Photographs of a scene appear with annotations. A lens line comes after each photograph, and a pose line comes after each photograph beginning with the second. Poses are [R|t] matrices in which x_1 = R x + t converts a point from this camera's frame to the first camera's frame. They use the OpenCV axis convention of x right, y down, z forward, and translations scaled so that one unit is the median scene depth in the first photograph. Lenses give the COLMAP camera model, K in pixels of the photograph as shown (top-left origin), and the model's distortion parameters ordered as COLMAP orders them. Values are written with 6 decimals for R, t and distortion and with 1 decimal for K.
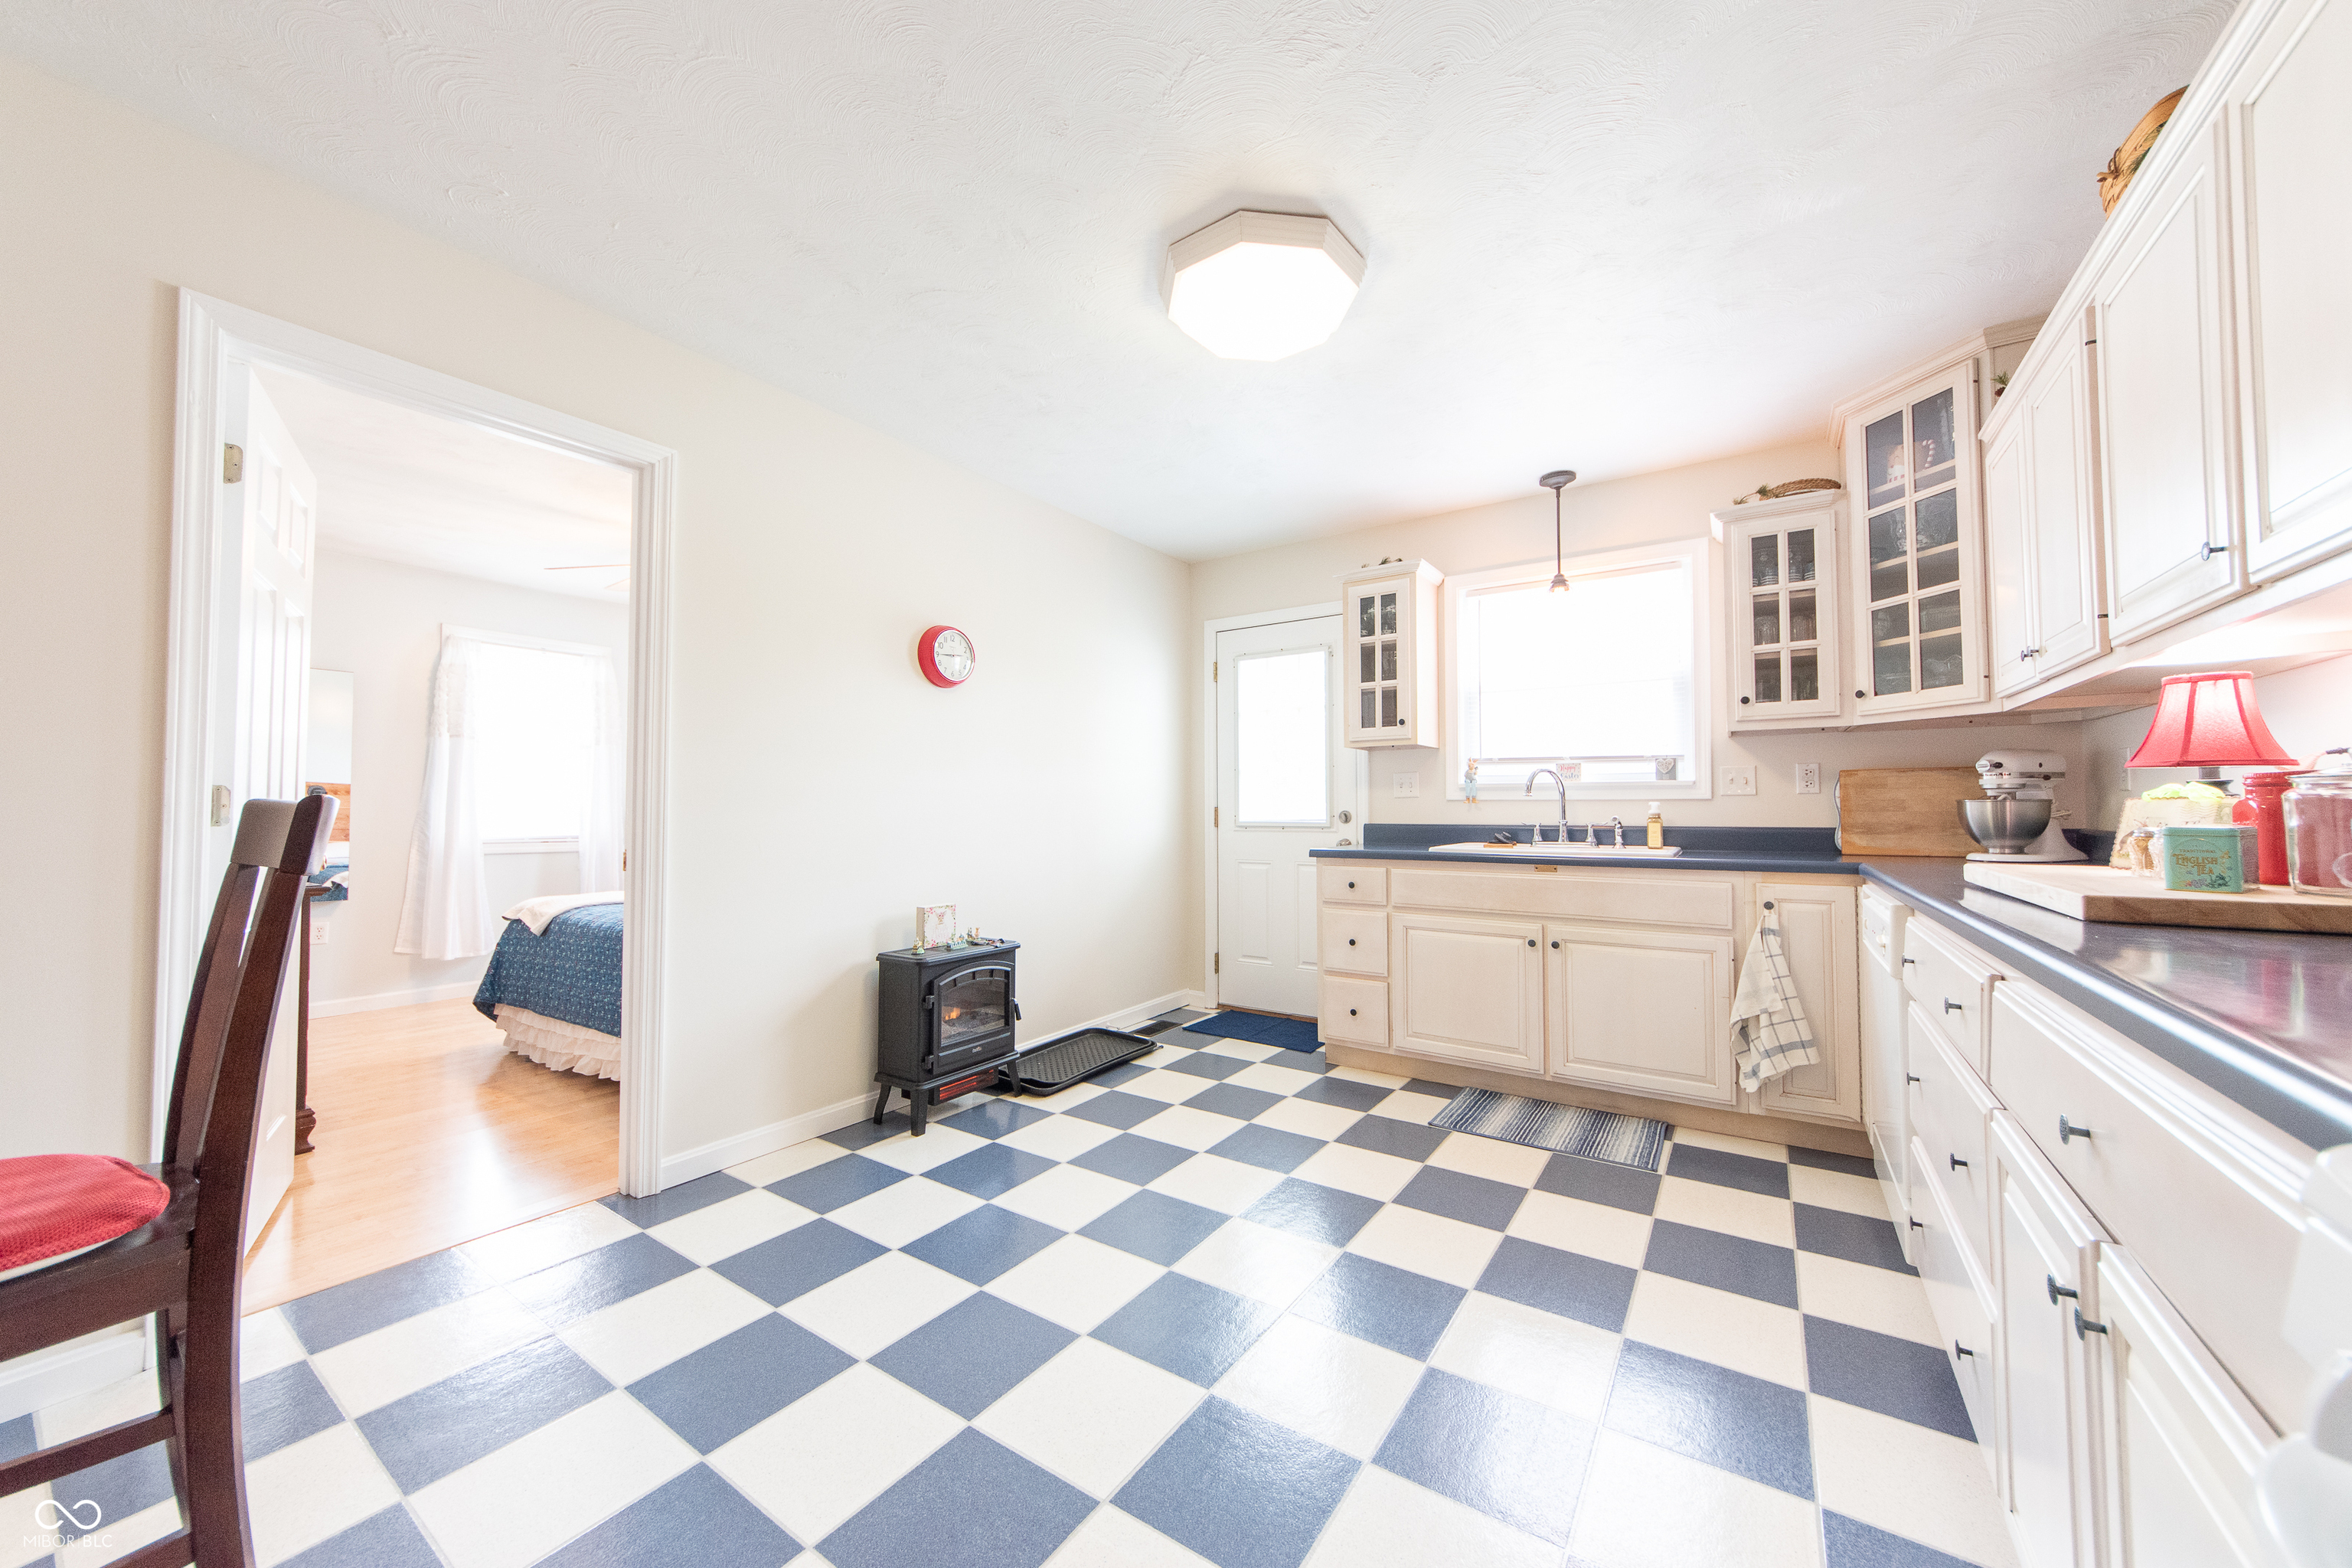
lens RADIAL K [[842.5, 0, 1167.7], [0, 842.5, 790.9], [0, 0, 1]] dist [-0.007750, 0.001673]
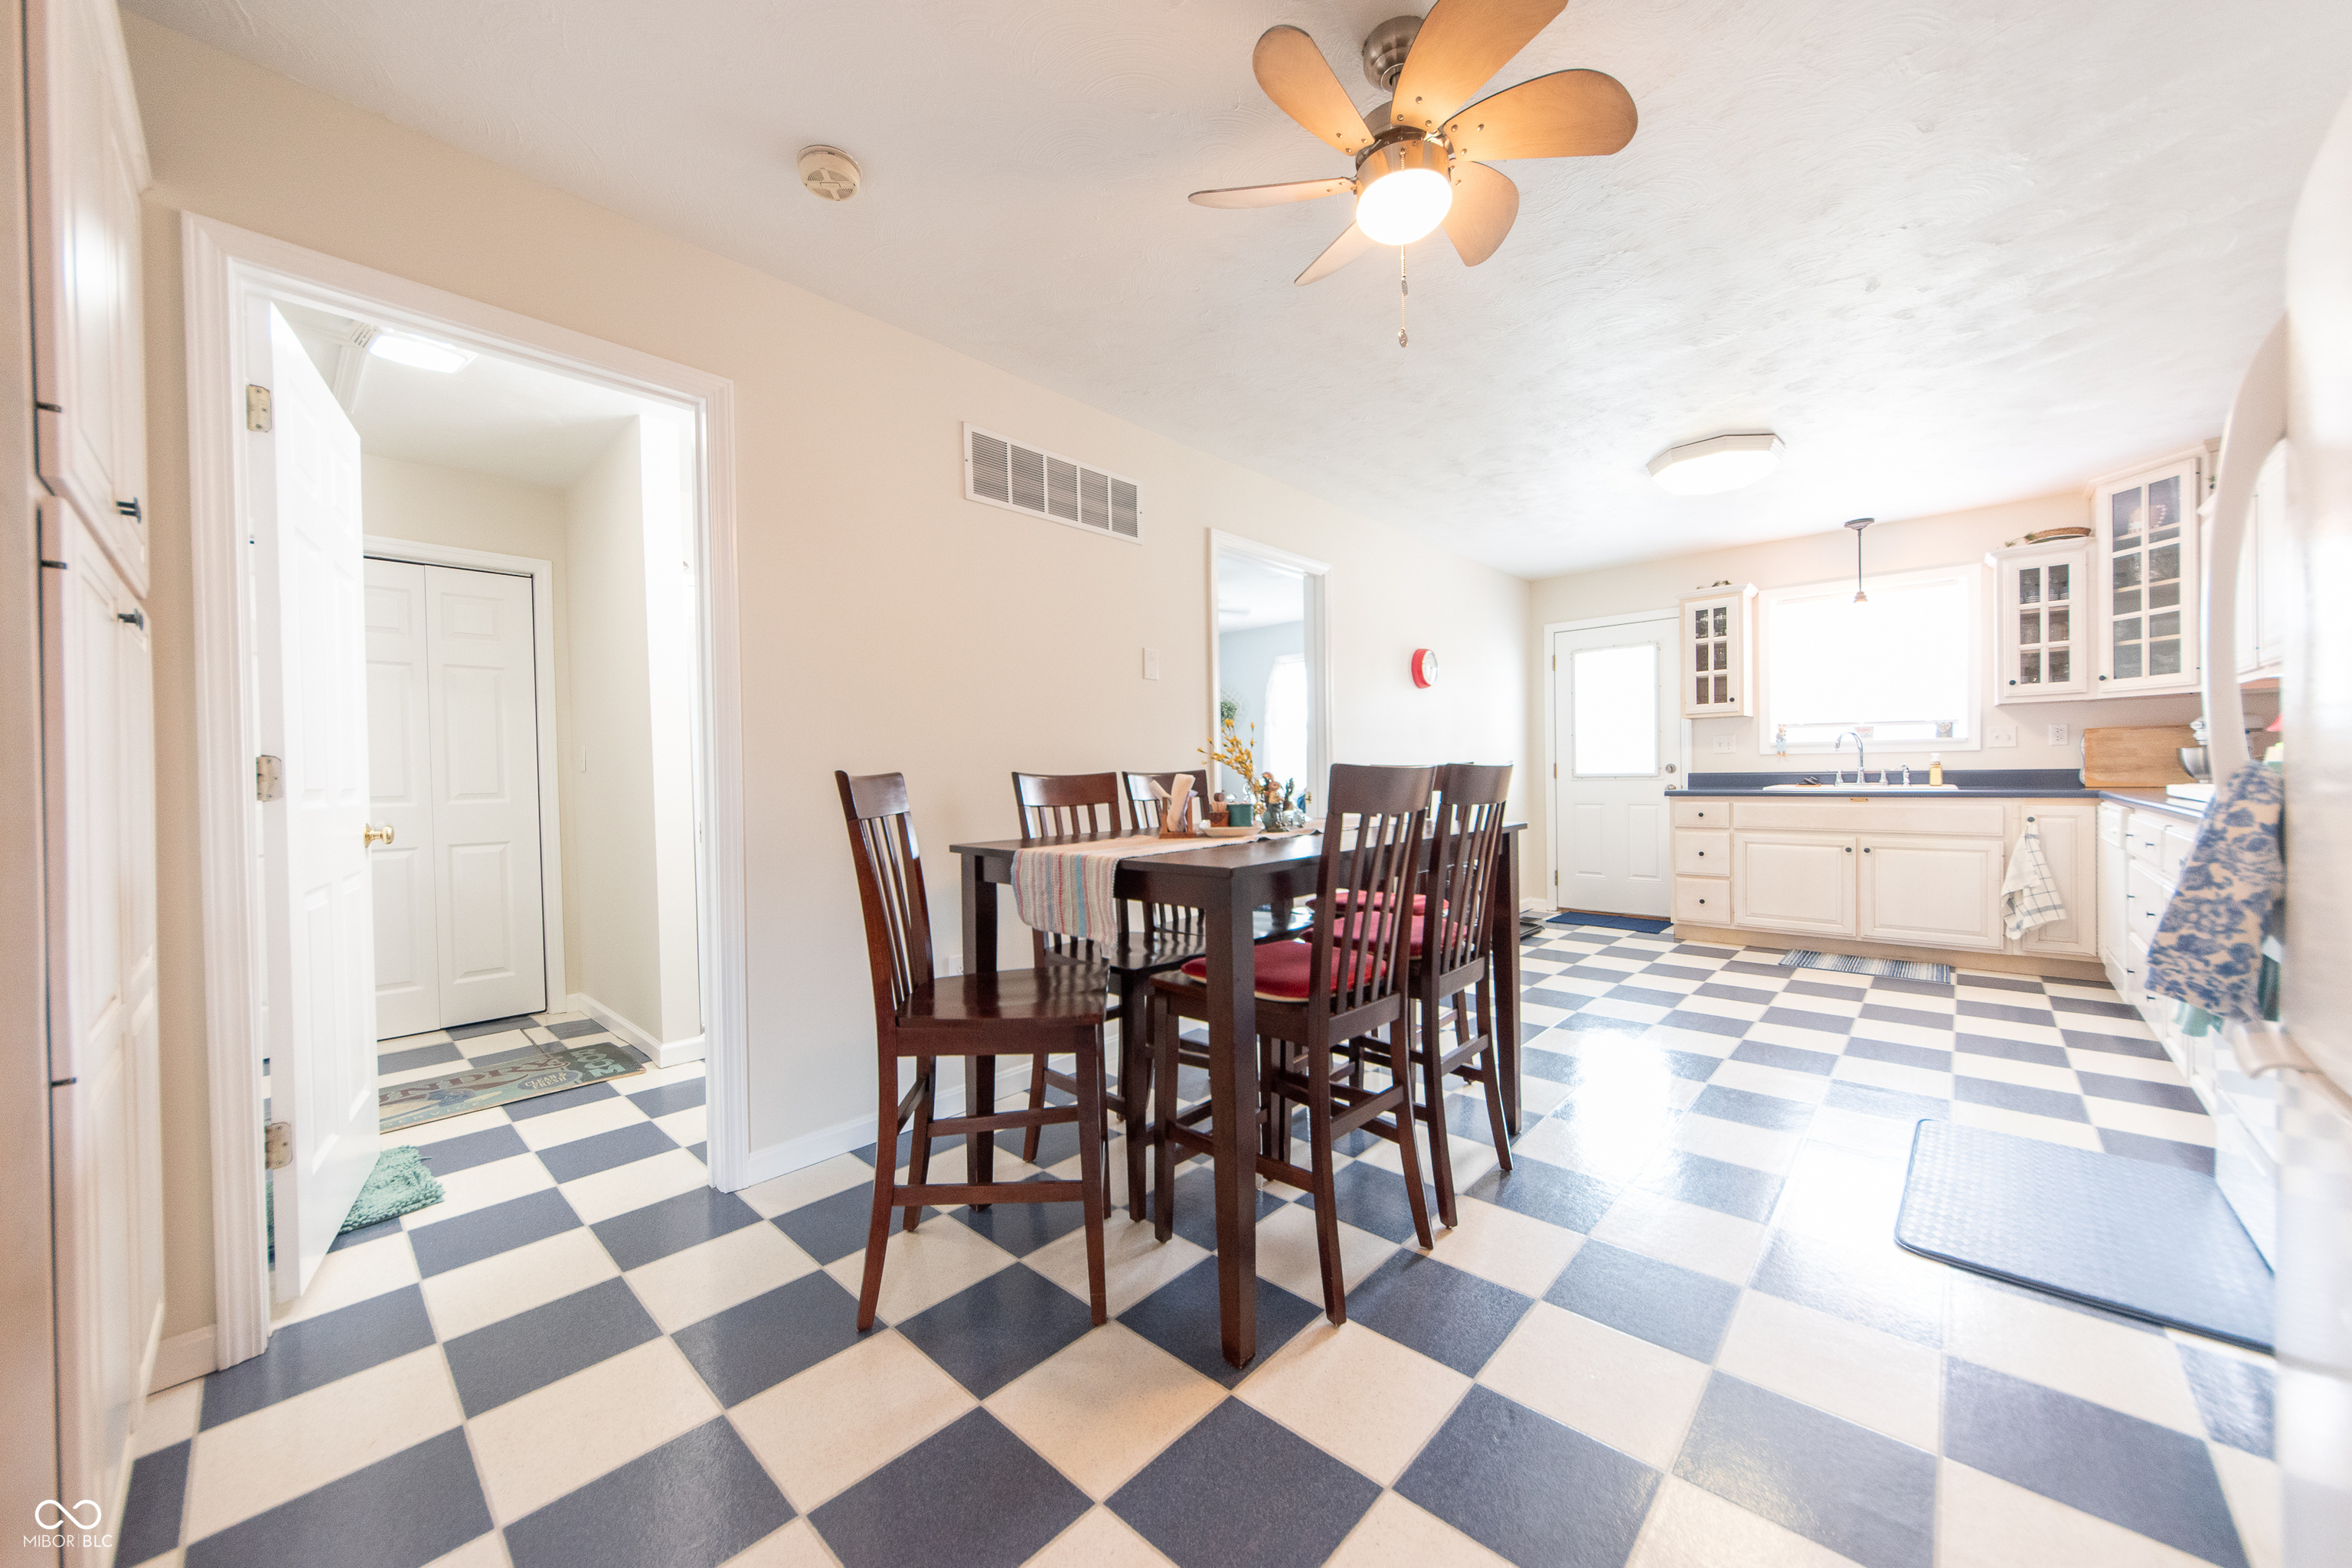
lens RADIAL K [[842.5, 0, 1181.9], [0, 842.5, 789.5], [0, 0, 1]] dist [-0.007750, 0.001673]
pose [[0.990464, -0.015372, -0.136915, -0.522469], [0.022109, 0.998611, 0.047826, -0.022832], [0.135990, -0.050397, 0.989428, -0.618532]]
